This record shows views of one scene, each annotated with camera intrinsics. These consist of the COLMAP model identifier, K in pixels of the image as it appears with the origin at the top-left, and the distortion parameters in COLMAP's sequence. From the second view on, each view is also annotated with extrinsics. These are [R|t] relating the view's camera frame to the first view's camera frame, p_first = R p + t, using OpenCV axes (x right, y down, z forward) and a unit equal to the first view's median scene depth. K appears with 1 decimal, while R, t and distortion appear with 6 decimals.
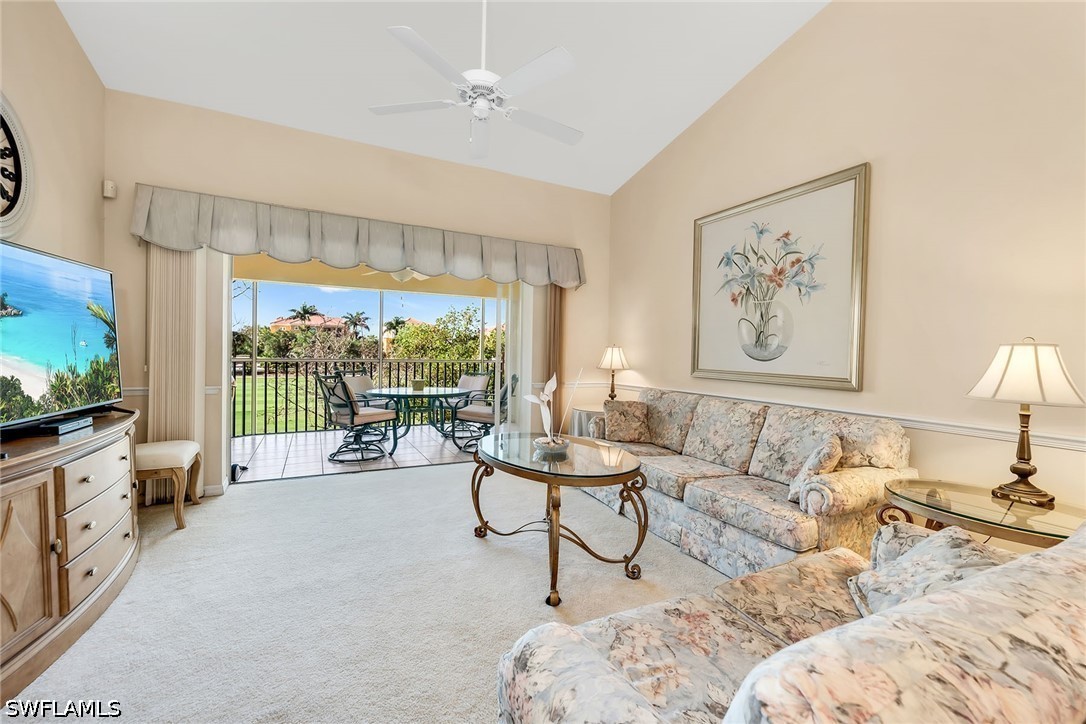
lens RADIAL K [[434.0, 0, 545.6], [0, 434.0, 356.6], [0, 0, 1]] dist [-0.001010, -0.000120]
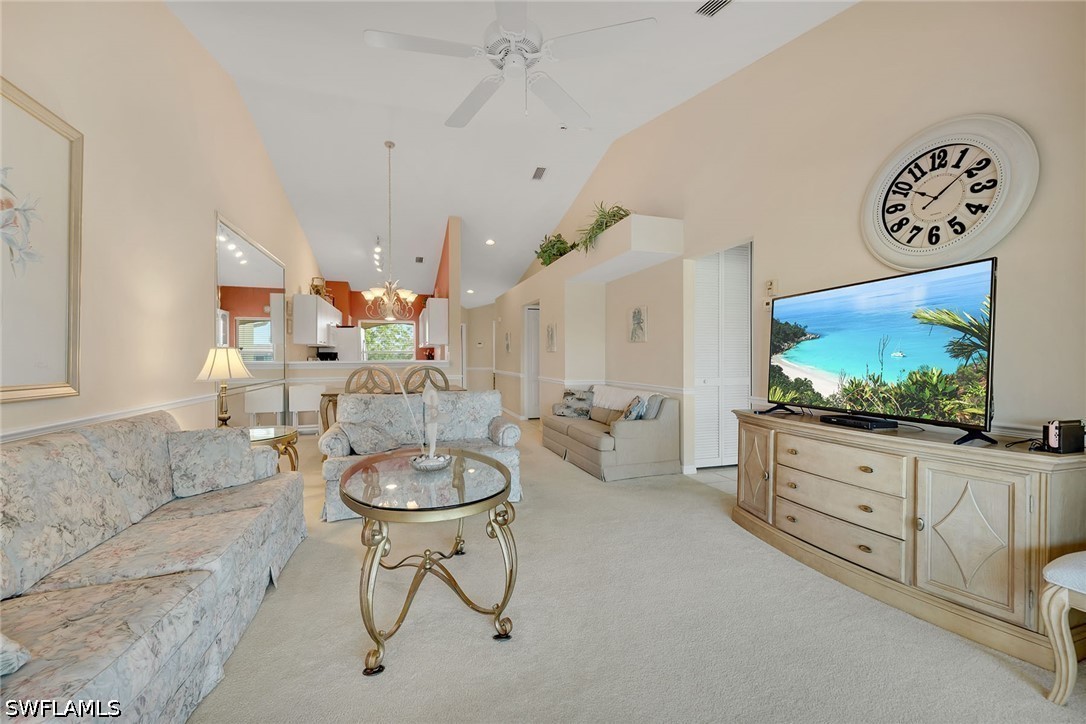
lens RADIAL K [[431.8, 0, 543.0], [0, 431.8, 362.0], [0, 0, 1]] dist [-0.000374, -0.000123]
pose [[-0.988567, -0.016685, 0.149855, -0.287311], [-0.013384, 0.999646, 0.023004, -0.017294], [-0.150186, 0.020735, -0.988440, 1.551869]]
